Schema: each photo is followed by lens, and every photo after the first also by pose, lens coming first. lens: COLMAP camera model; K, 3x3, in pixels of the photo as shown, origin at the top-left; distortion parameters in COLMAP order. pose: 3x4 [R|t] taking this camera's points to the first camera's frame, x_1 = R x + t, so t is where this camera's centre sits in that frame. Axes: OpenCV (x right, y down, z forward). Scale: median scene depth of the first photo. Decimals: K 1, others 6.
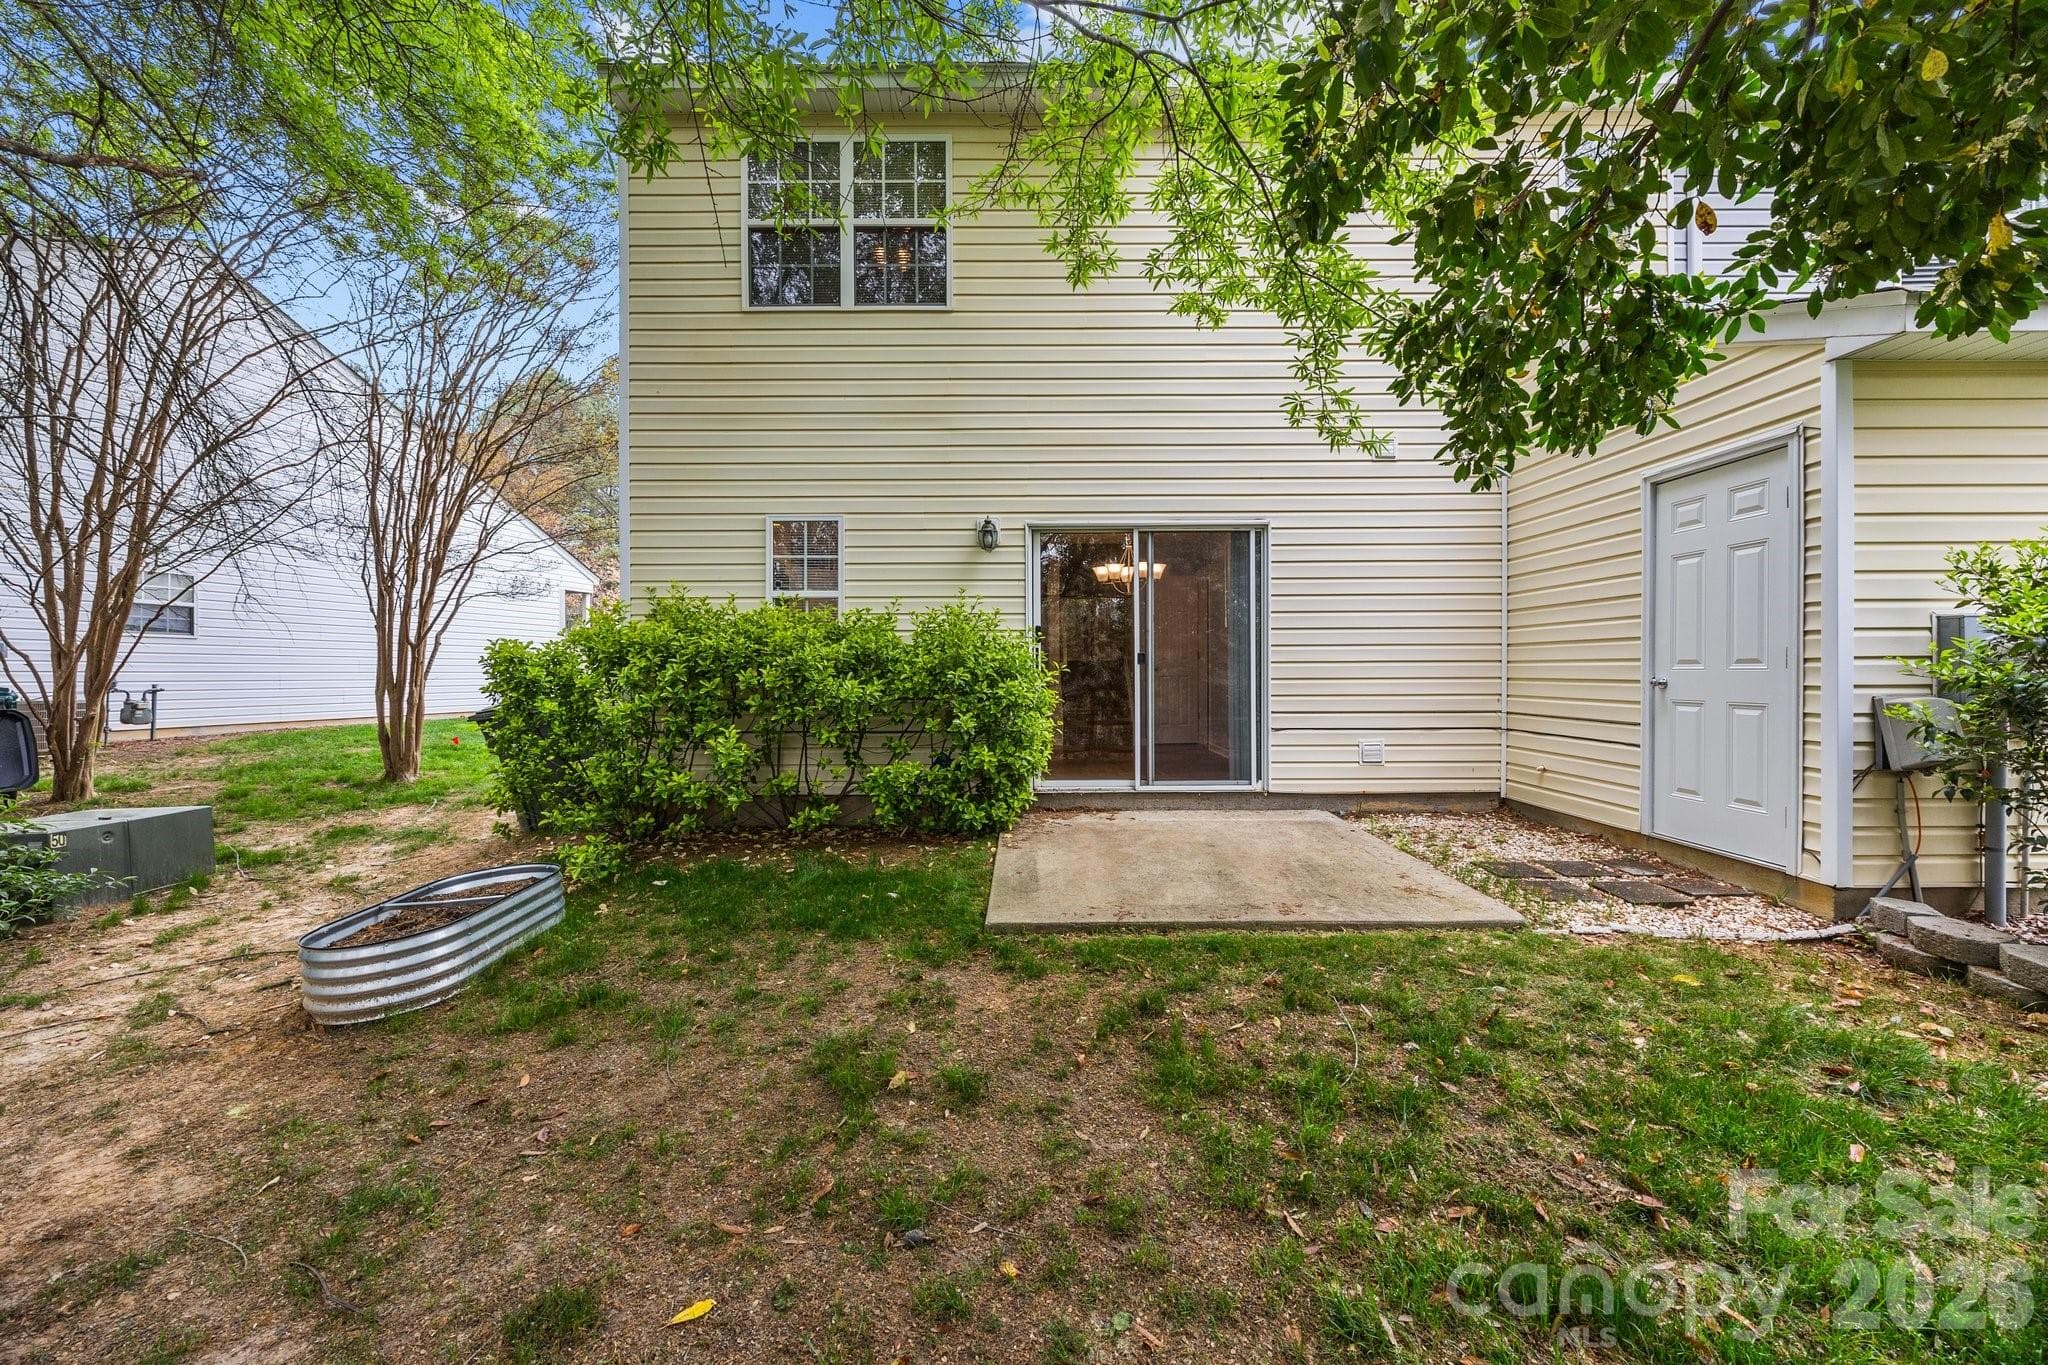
lens RADIAL K [[773.1, 0, 1024.0], [0, 773.1, 682.5], [0, 0, 1]] dist [-0.013954, 0.000111]
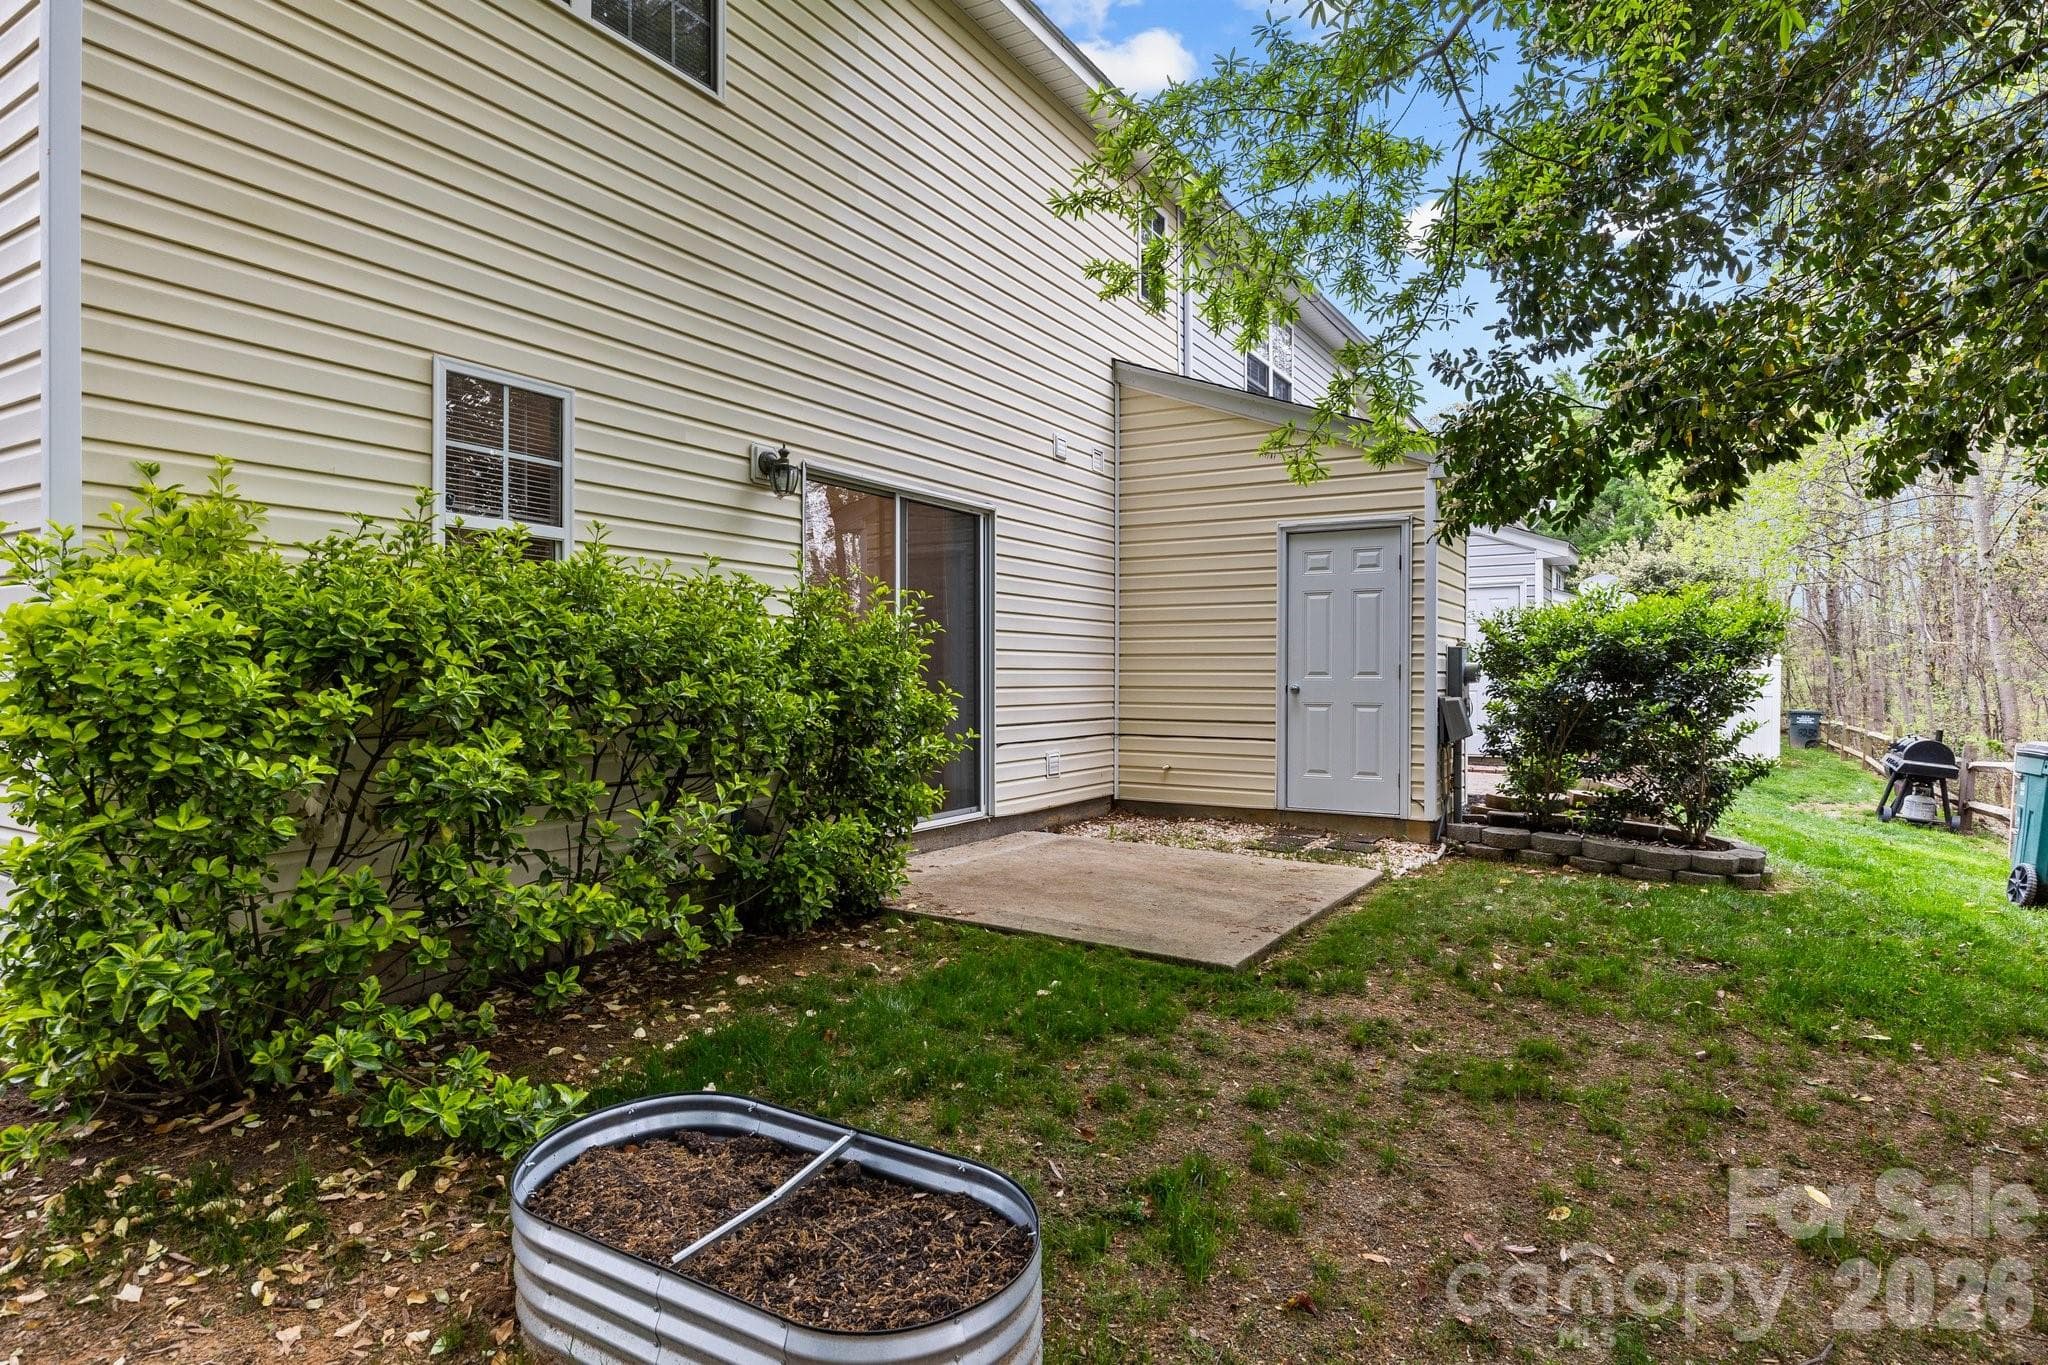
lens RADIAL K [[1087.6, 0, 1044.6], [0, 1087.6, 686.2], [0, 0, 1]] dist [-0.002426, 0.000227]
pose [[0.520089, -0.003402, 0.854105, -0.911894], [0.005958, 0.999982, 0.000356, -0.007881], [-0.854091, 0.004903, 0.520100, 0.399819]]
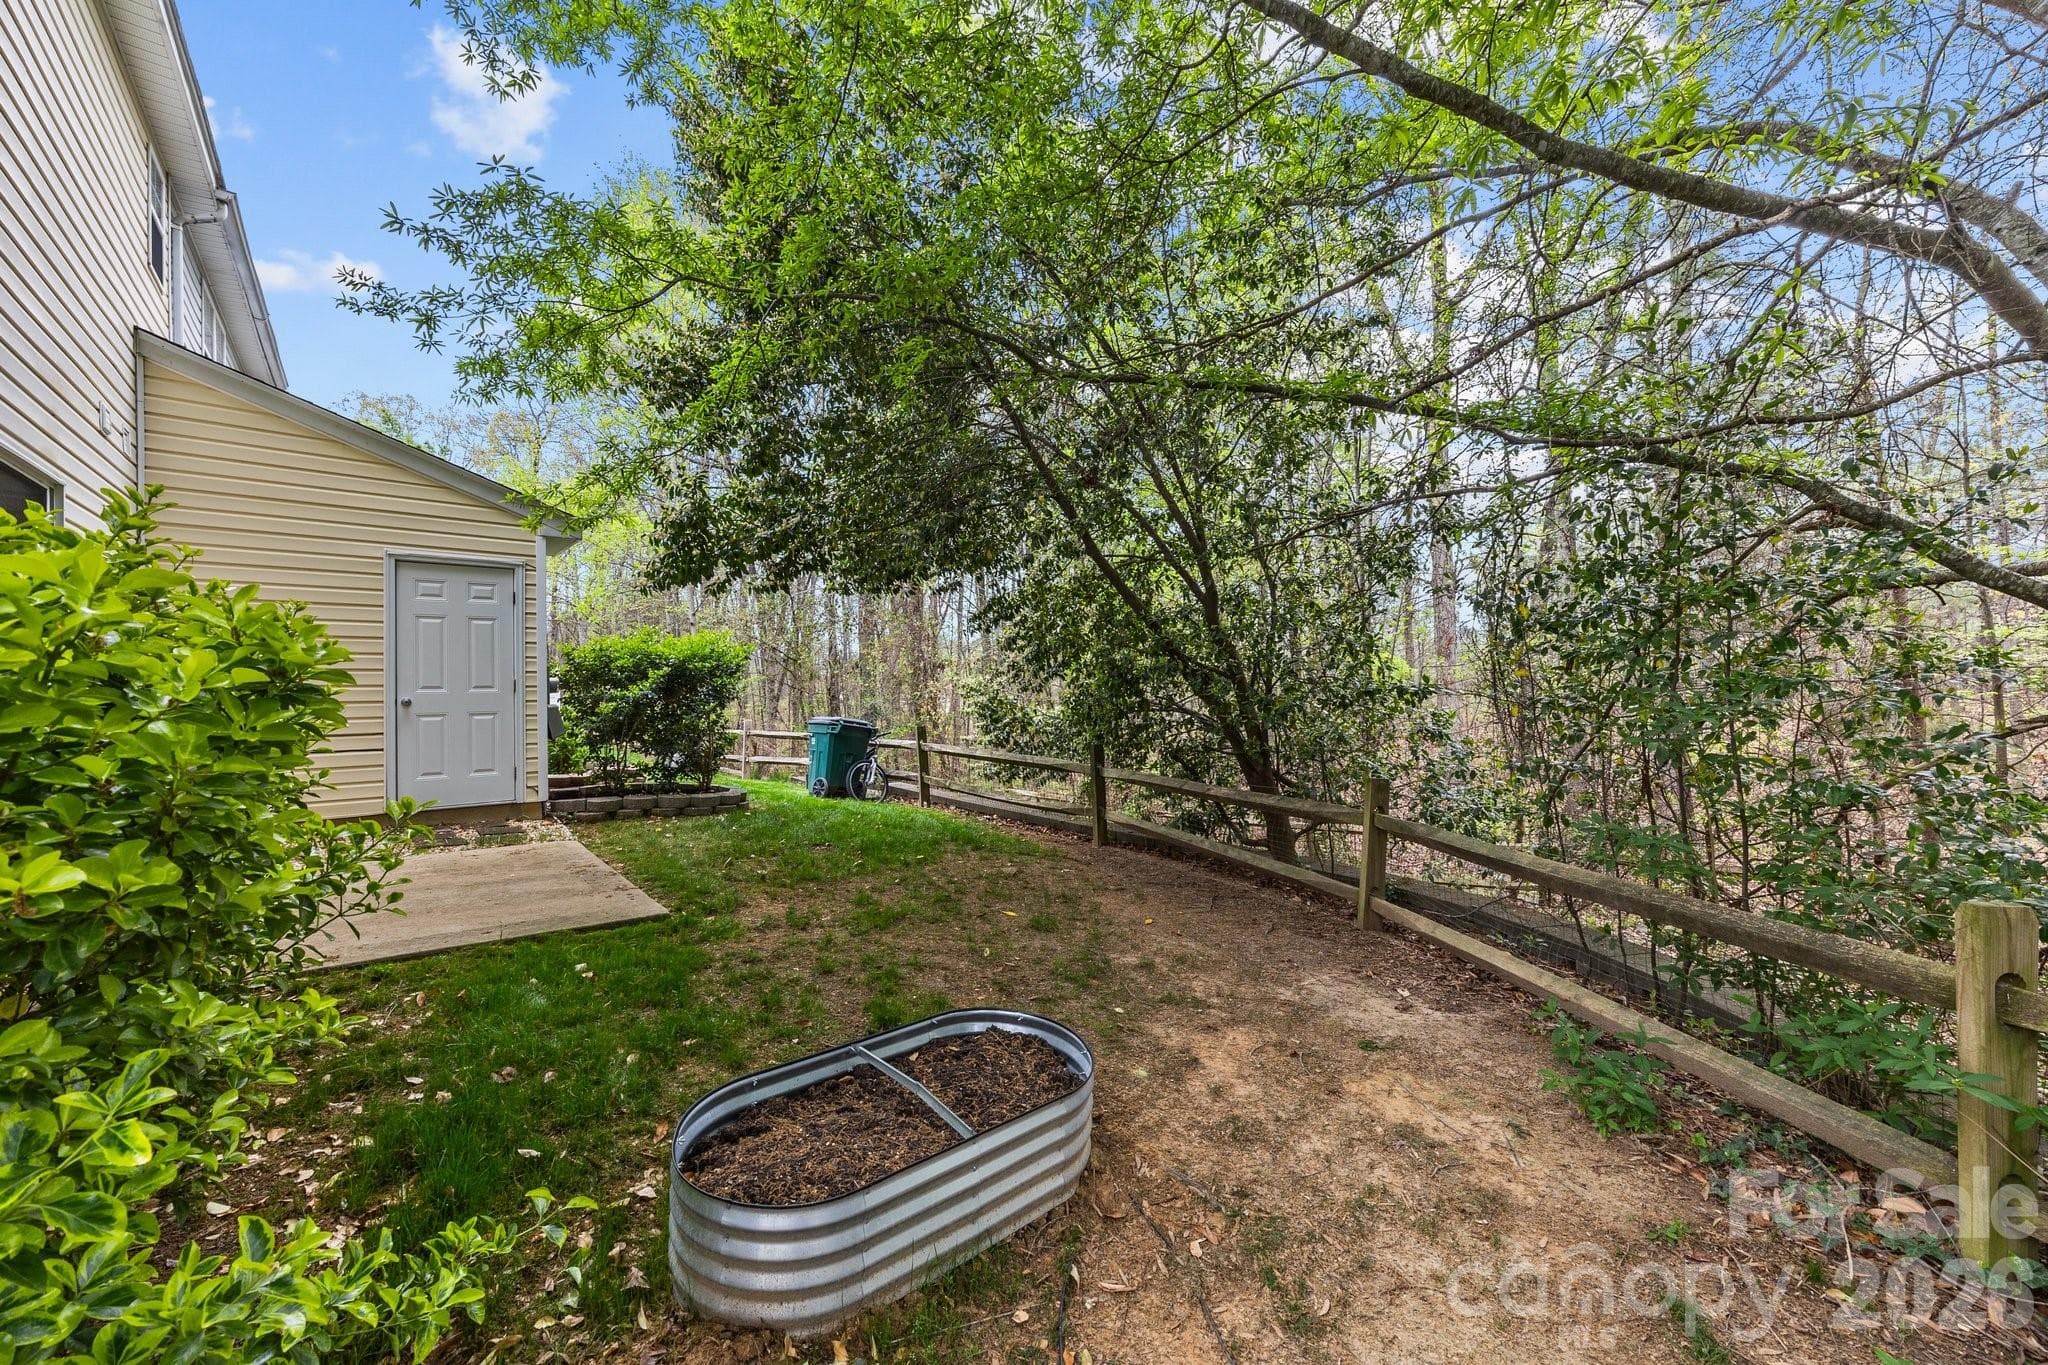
lens RADIAL K [[773.1, 0, 1024.0], [0, 773.1, 682.5], [0, 0, 1]] dist [-0.013954, 0.000111]
pose [[-0.634502, 0.004119, 0.772910, -0.965675], [0.013311, 0.999896, 0.005598, -0.027737], [-0.772807, 0.013840, -0.634491, 0.986271]]
